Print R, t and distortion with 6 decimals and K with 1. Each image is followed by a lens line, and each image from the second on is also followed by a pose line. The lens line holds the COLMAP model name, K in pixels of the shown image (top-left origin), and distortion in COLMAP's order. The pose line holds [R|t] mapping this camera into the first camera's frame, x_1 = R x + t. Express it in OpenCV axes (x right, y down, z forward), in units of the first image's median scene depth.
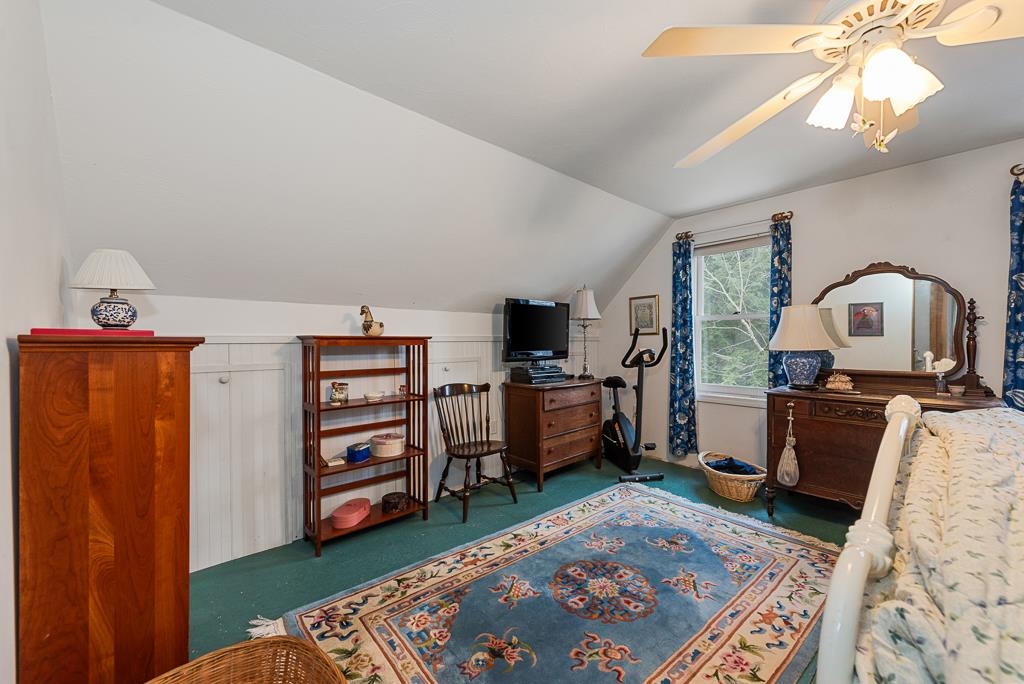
lens RADIAL K [[403.6, 0, 515.4], [0, 403.6, 345.6], [0, 0, 1]] dist [0.020662, -0.005837]
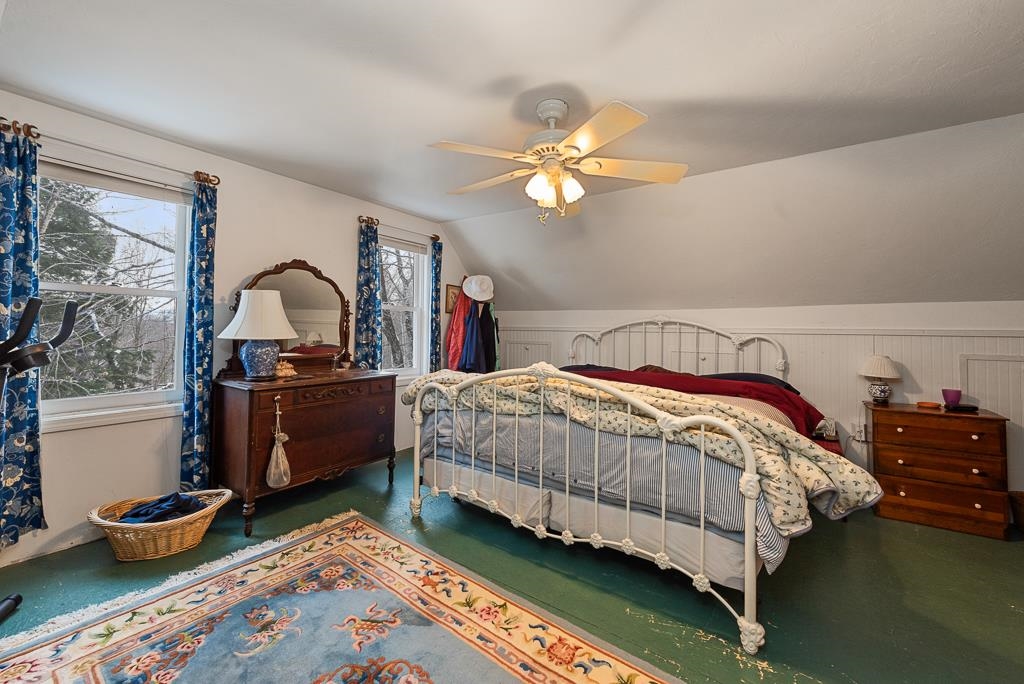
lens RADIAL K [[413.5, 0, 511.7], [0, 413.5, 321.4], [0, 0, 1]] dist [-0.000482, -0.000061]
pose [[-0.225448, 0.023638, 0.973968, -0.292237], [0.000945, 0.999710, -0.024044, -0.004077], [-0.974255, -0.004501, -0.225405, 0.574028]]
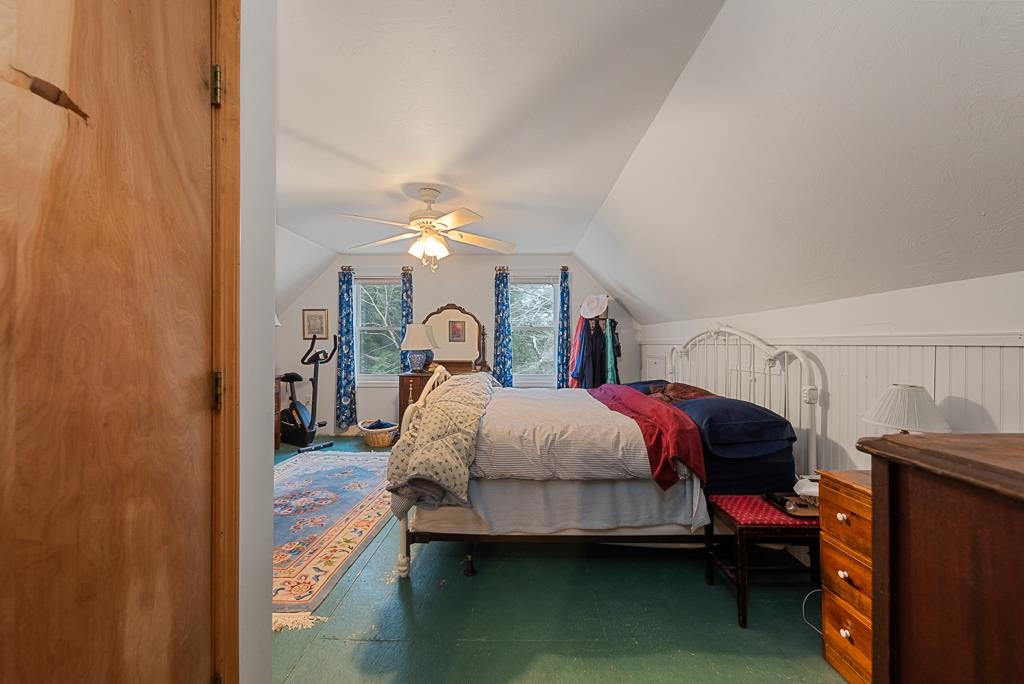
lens RADIAL K [[403.6, 0, 515.4], [0, 403.6, 345.6], [0, 0, 1]] dist [0.020662, -0.005837]
pose [[0.685971, 0.001742, 0.727627, -0.225988], [0.003884, 0.999974, -0.006056, 0.004090], [-0.727619, 0.006980, 0.685946, -0.420176]]
